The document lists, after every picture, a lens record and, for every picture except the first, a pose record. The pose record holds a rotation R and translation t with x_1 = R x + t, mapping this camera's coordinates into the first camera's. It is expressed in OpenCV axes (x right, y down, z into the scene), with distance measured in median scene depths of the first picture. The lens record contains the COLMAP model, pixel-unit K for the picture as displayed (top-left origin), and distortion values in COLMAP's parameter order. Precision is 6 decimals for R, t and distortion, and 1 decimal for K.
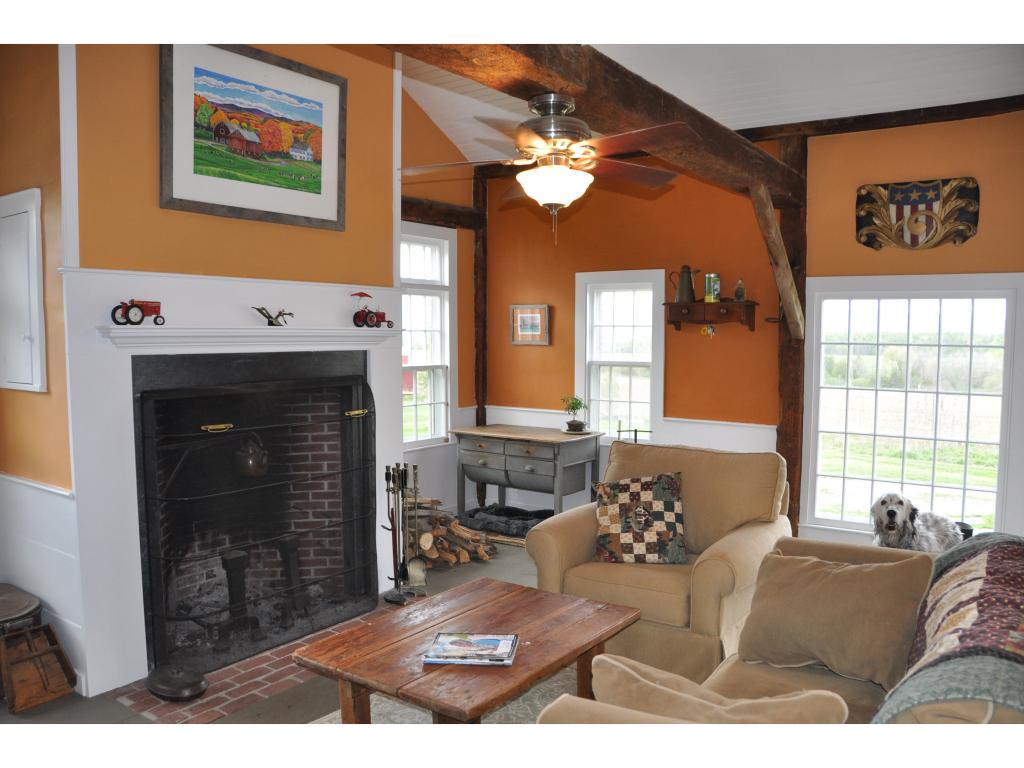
lens RADIAL K [[803.7, 0, 521.6], [0, 803.7, 412.7], [0, 0, 1]] dist [-0.137911, 0.086689]
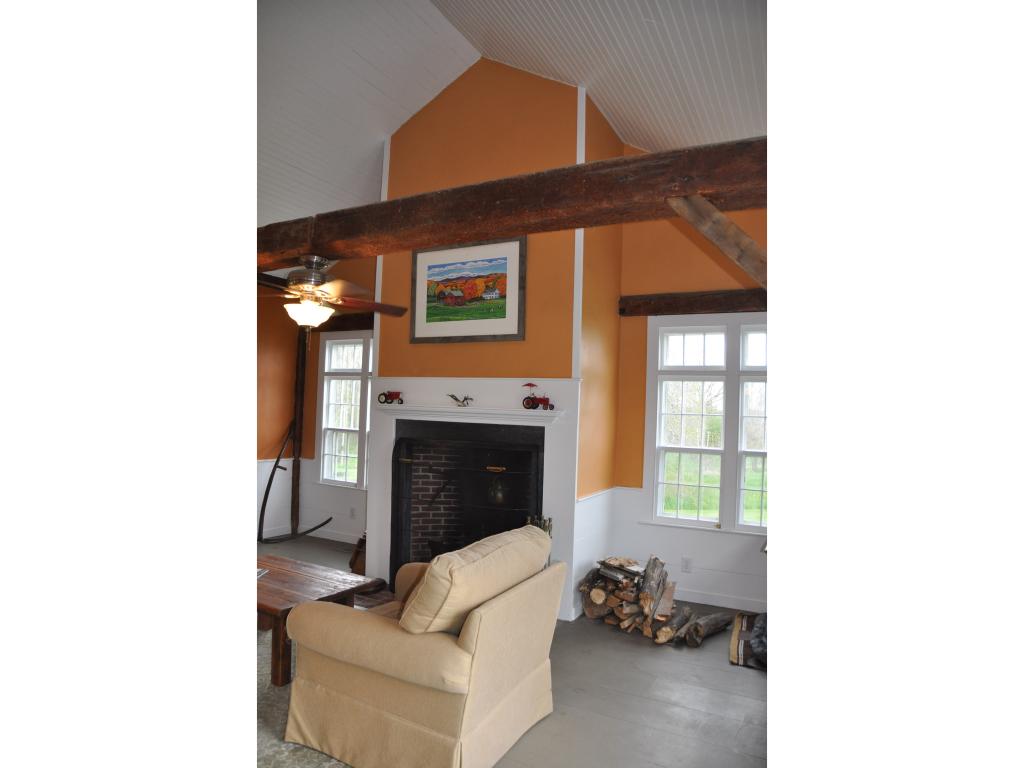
lens RADIAL K [[600.9, 0, 511.8], [0, 600.9, 389.2], [0, 0, 1]] dist [-0.078134, -0.000365]
pose [[0.123498, -0.029974, -0.991892, 0.890142], [-0.124537, 0.991173, -0.045459, -0.099088], [0.984499, 0.129141, 0.118675, 0.931571]]
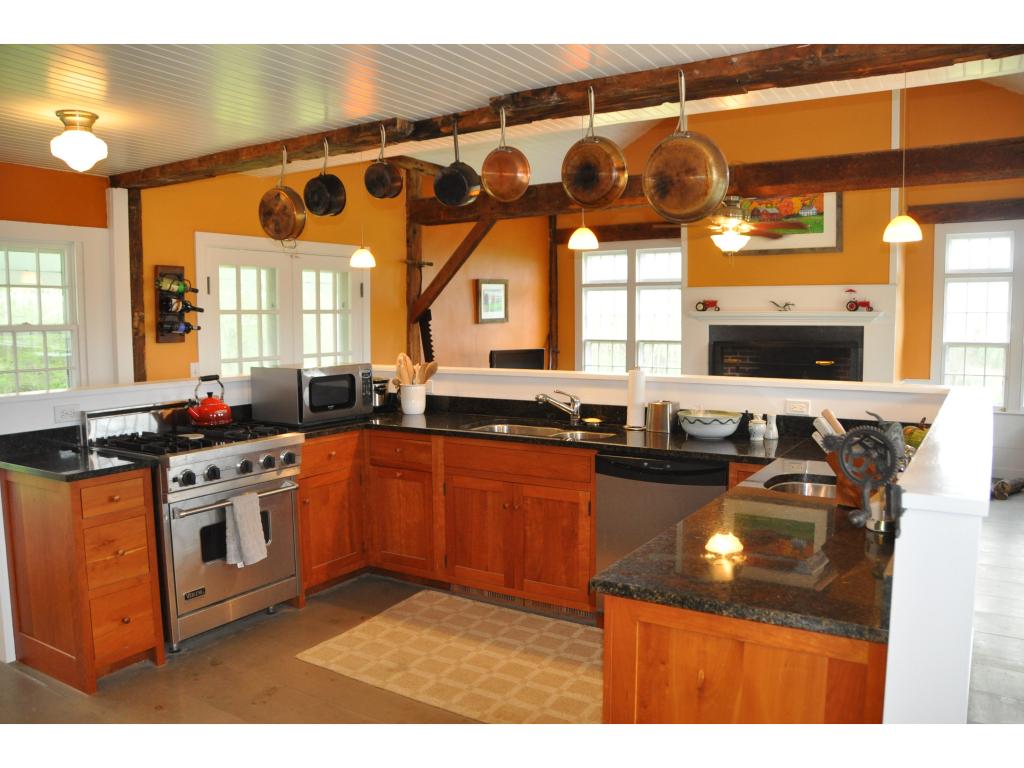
lens RADIAL K [[803.7, 0, 500.0], [0, 803.7, 390.6], [0, 0, 1]] dist [-0.137911, 0.086689]
pose [[0.038575, 0.085792, -0.995566, 1.467565], [-0.085926, 0.992902, 0.082233, -0.020833], [0.995554, 0.082373, 0.045673, 0.275678]]
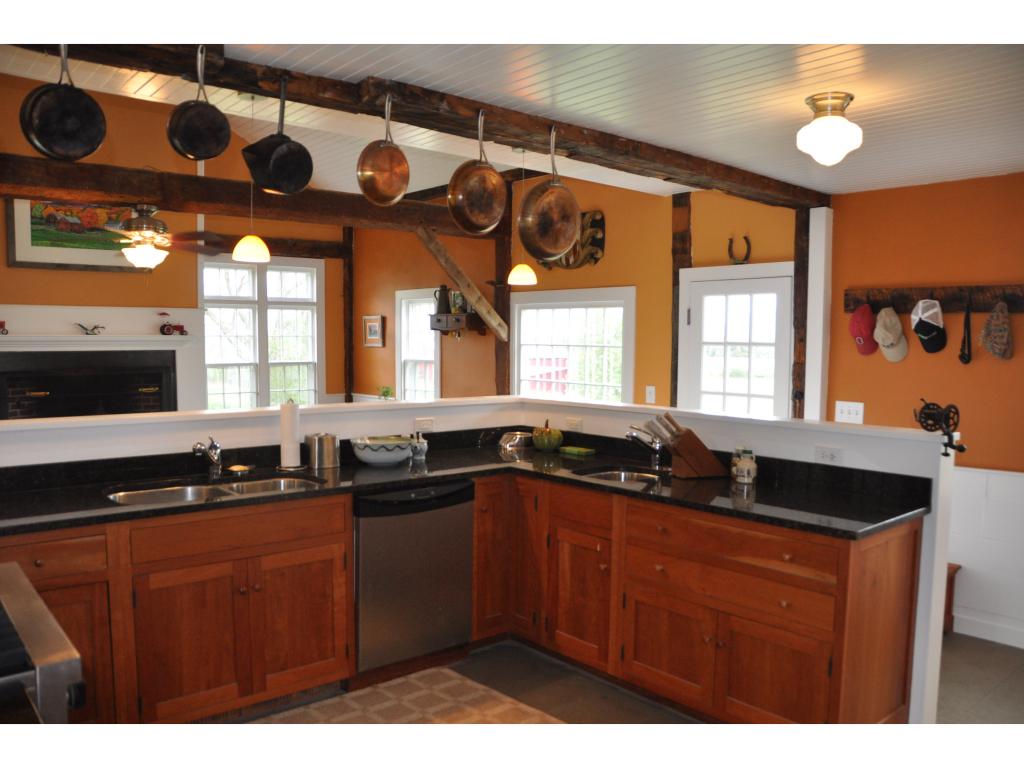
lens RADIAL K [[803.7, 0, 519.3], [0, 803.7, 402.2], [0, 0, 1]] dist [-0.137911, 0.086689]
pose [[0.971003, 0.020542, -0.238183, 0.910653], [-0.024171, 0.999632, -0.012328, 0.027013], [0.237842, 0.017728, 0.971142, -0.333462]]
